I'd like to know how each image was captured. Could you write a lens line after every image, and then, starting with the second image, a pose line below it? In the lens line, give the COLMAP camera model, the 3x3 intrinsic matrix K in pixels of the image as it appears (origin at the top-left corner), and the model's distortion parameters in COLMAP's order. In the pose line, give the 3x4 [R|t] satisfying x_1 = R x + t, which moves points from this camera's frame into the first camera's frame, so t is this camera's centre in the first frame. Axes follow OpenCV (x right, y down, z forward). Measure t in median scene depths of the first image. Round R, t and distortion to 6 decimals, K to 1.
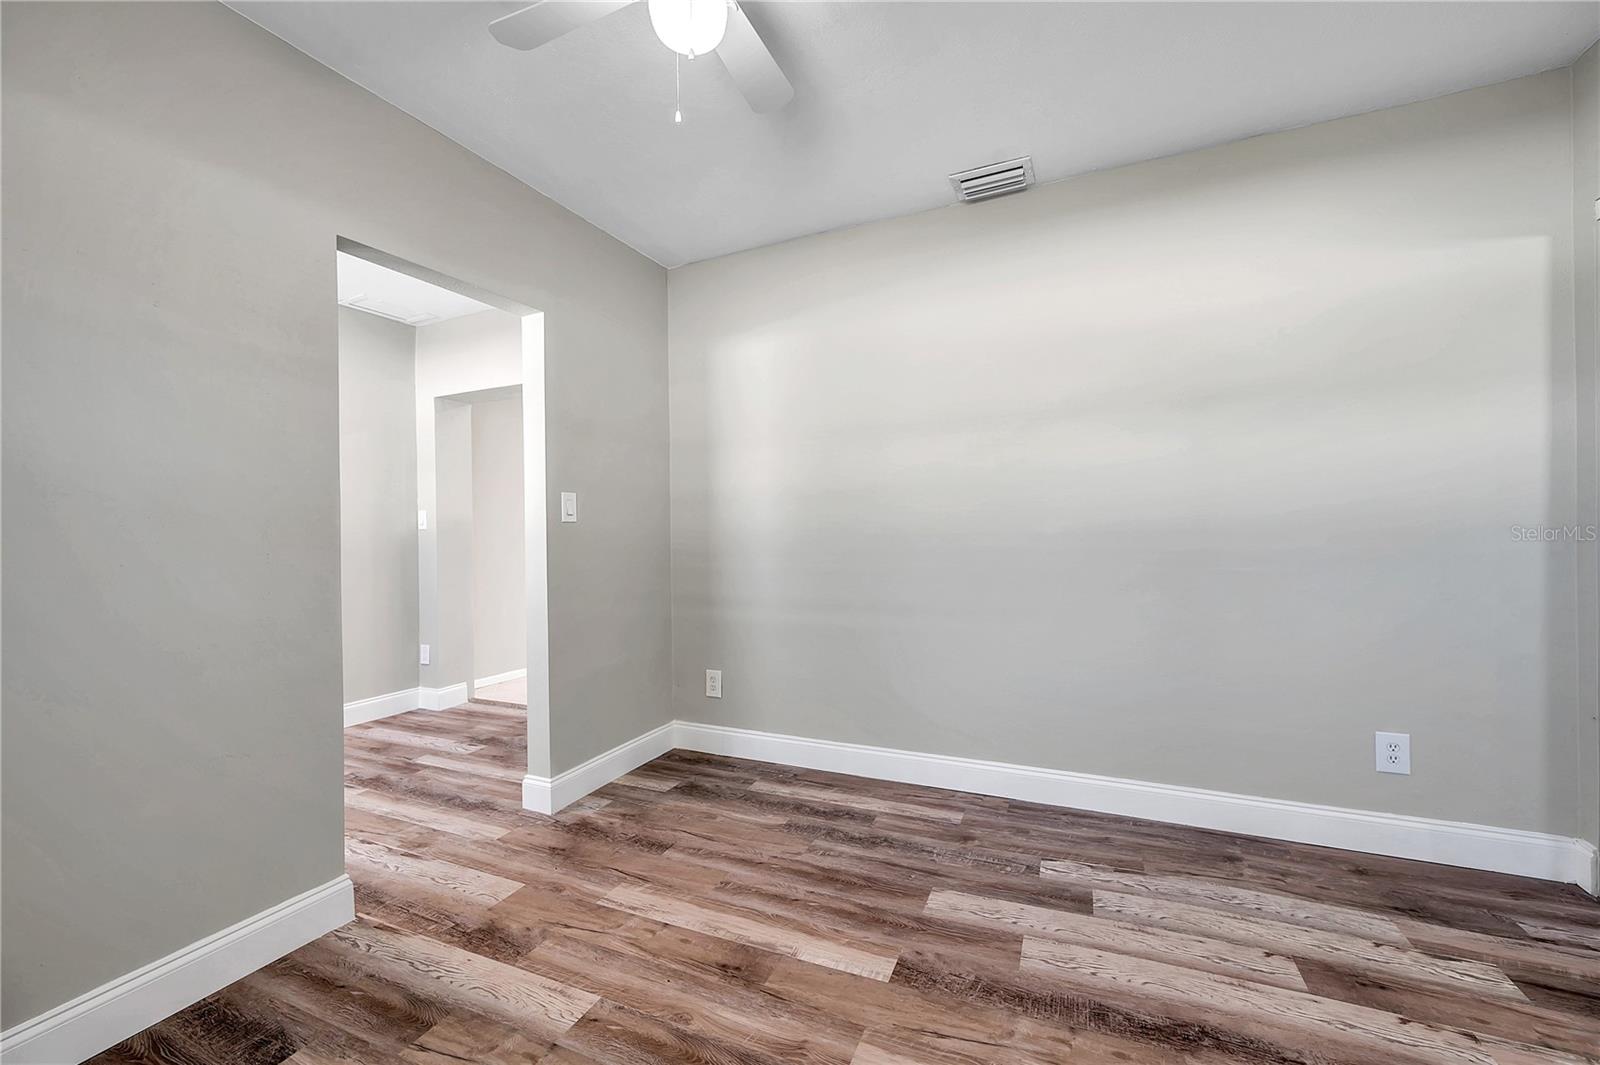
lens RADIAL K [[637.1, 0, 804.0], [0, 637.1, 542.4], [0, 0, 1]] dist [-0.002309, 0.000433]
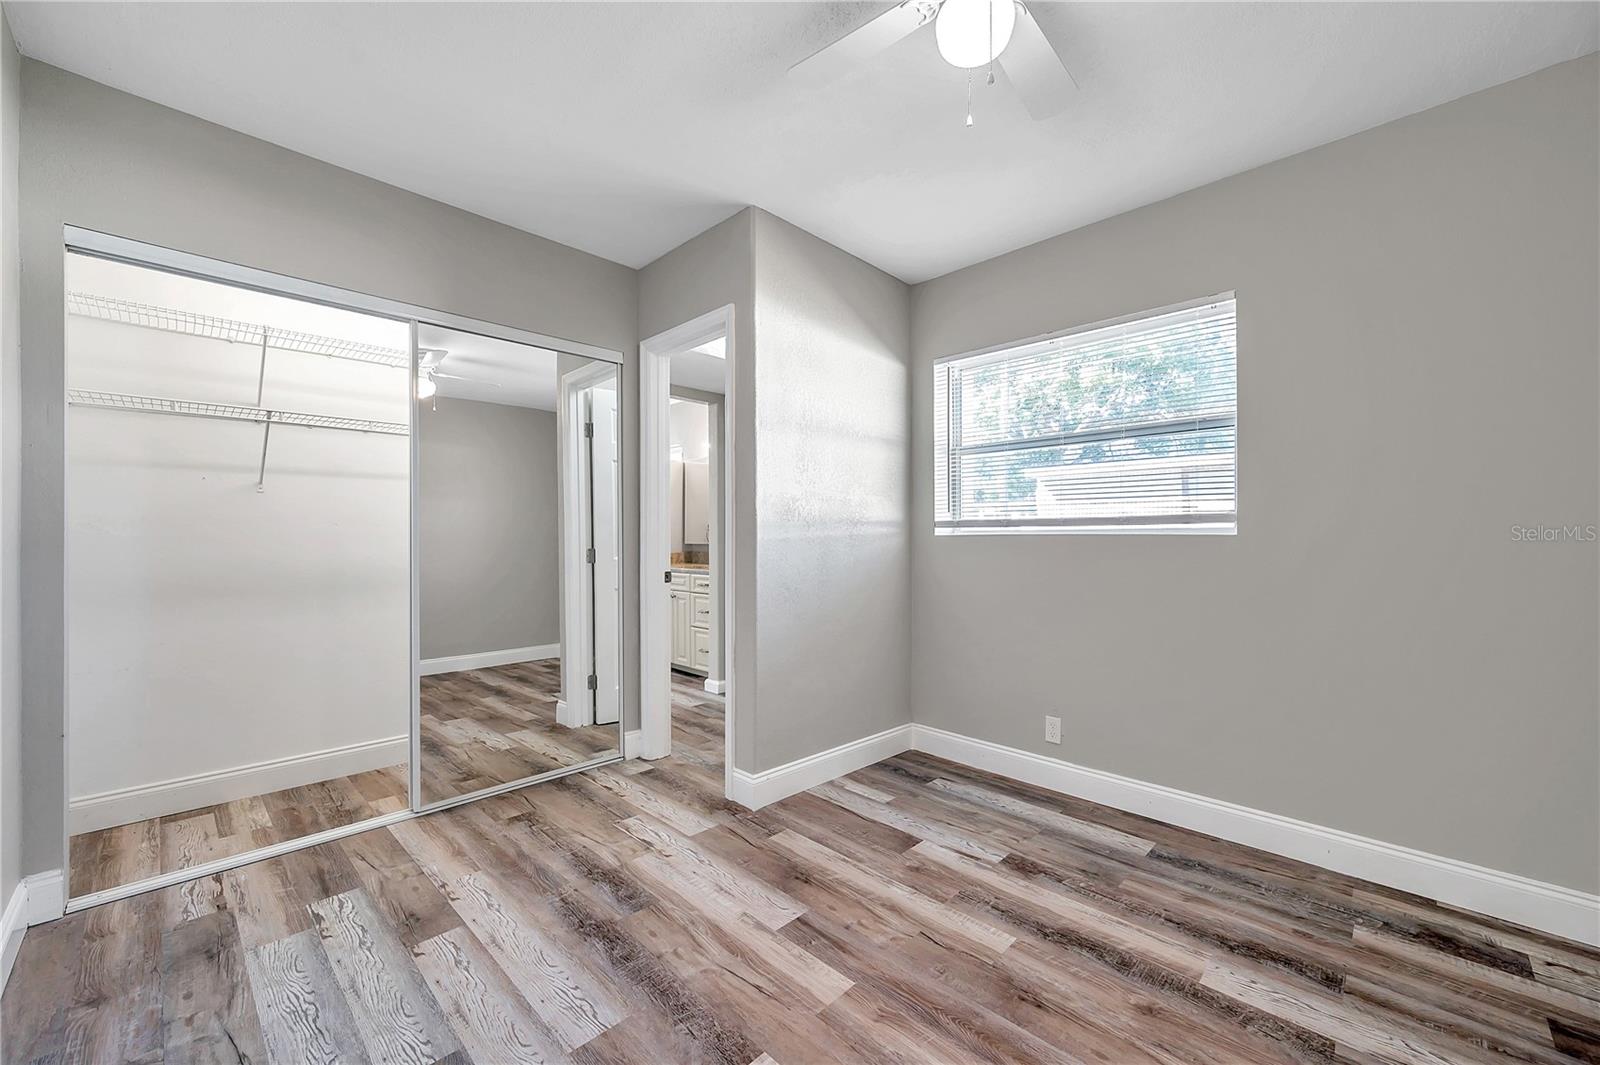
lens RADIAL K [[636.9, 0, 806.4], [0, 636.9, 537.8], [0, 0, 1]] dist [0.002805, -0.000237]
pose [[-0.939997, 0.014144, 0.340889, -0.159706], [0.018766, 0.999771, 0.010265, -0.020593], [-0.340665, 0.016046, -0.940048, 1.230729]]
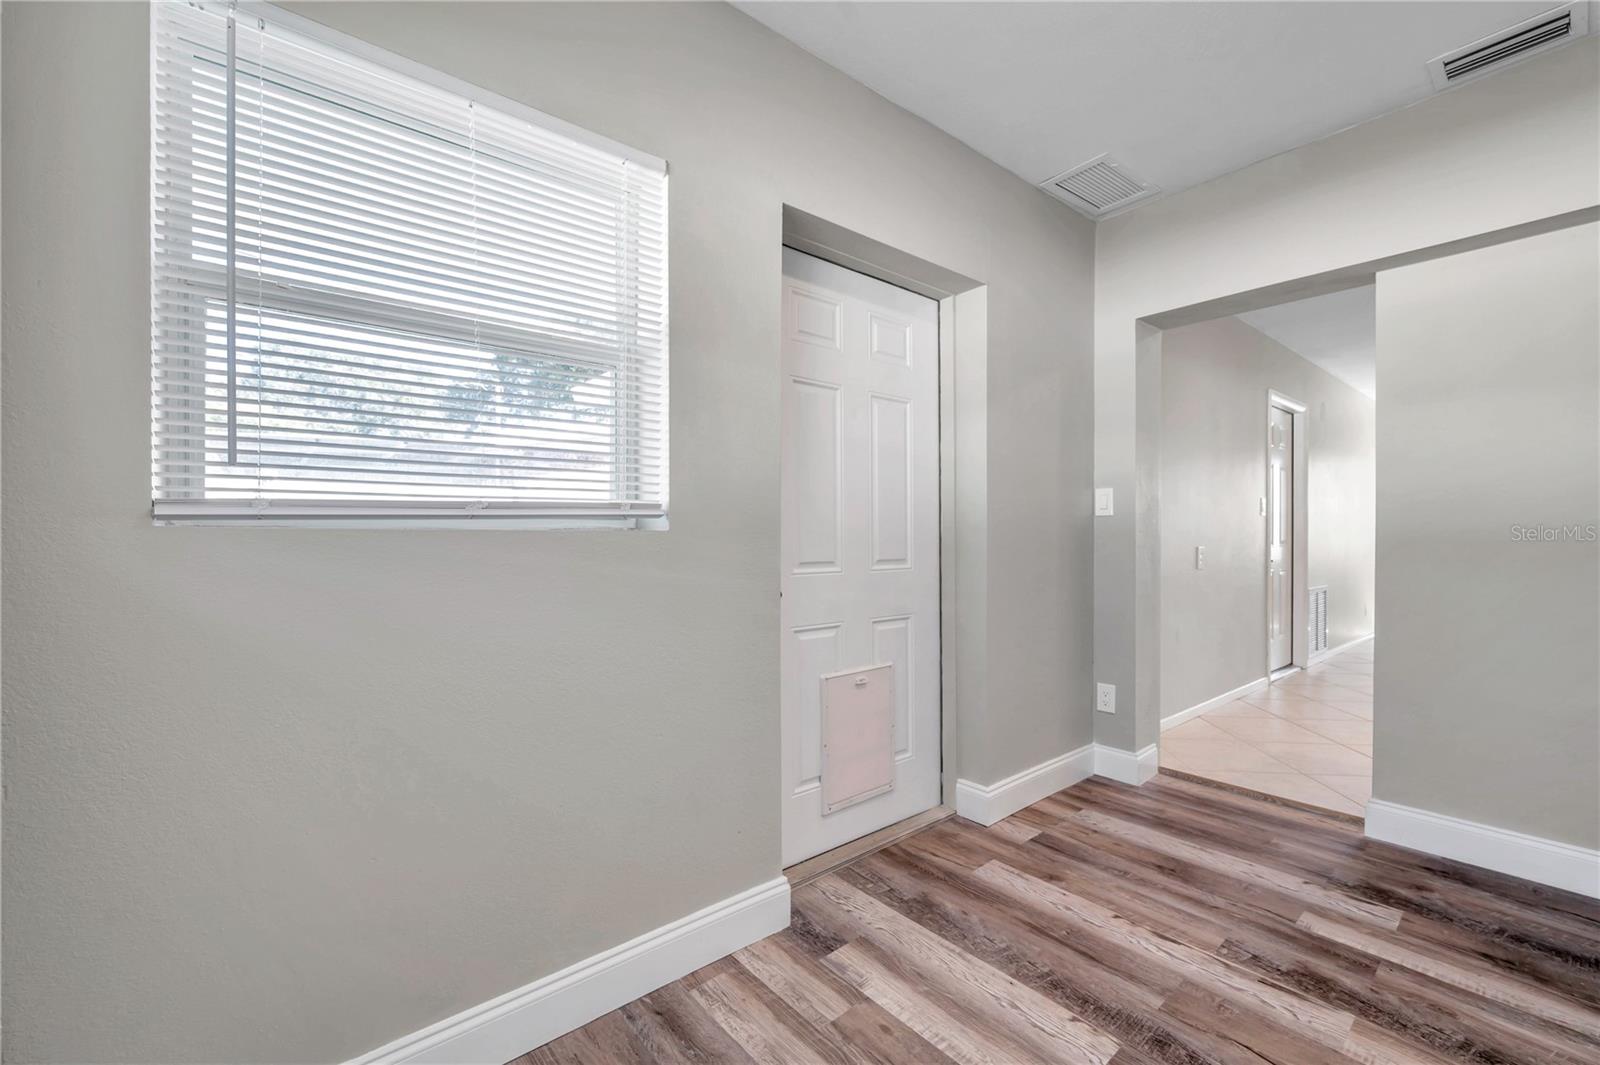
lens RADIAL K [[637.1, 0, 819.7], [0, 637.1, 535.5], [0, 0, 1]] dist [-0.002309, 0.000433]
pose [[0.907660, 0.009697, -0.419594, -1.059179], [-0.014819, 0.999850, -0.008951, 0.021961], [0.419444, 0.014342, 0.907668, 0.442714]]
